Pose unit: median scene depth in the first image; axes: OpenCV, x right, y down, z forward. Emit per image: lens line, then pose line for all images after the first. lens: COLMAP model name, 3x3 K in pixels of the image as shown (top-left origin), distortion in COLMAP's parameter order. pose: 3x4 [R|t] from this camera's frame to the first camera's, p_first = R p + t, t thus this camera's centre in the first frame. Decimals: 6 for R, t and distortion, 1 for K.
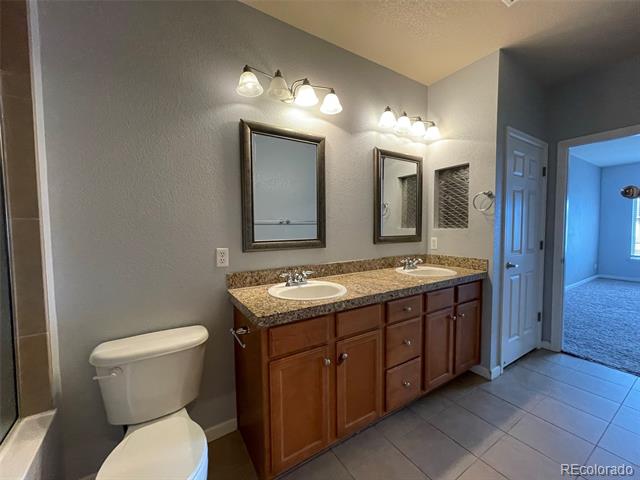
lens RADIAL K [[255.2, 0, 314.0], [0, 255.2, 240.4], [0, 0, 1]] dist [-0.004265, 0.000851]
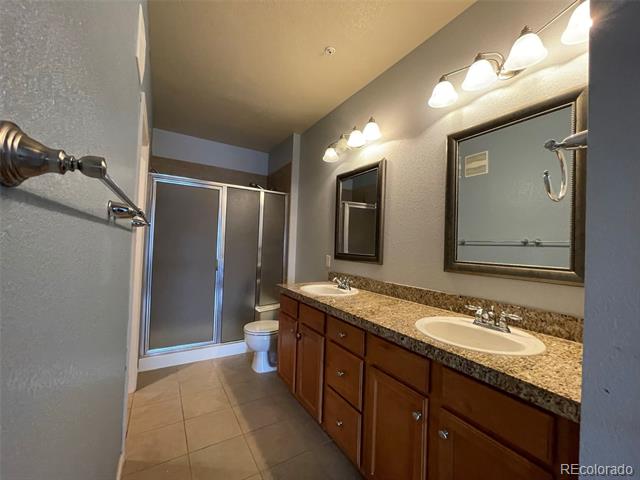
lens RADIAL K [[255.2, 0, 314.3], [0, 255.2, 238.2], [0, 0, 1]] dist [-0.004265, 0.000851]
pose [[-0.011319, -0.017758, -0.999778, 0.990728], [-0.086474, 0.996114, -0.016714, -0.035171], [0.996190, 0.086265, -0.012811, 0.690192]]
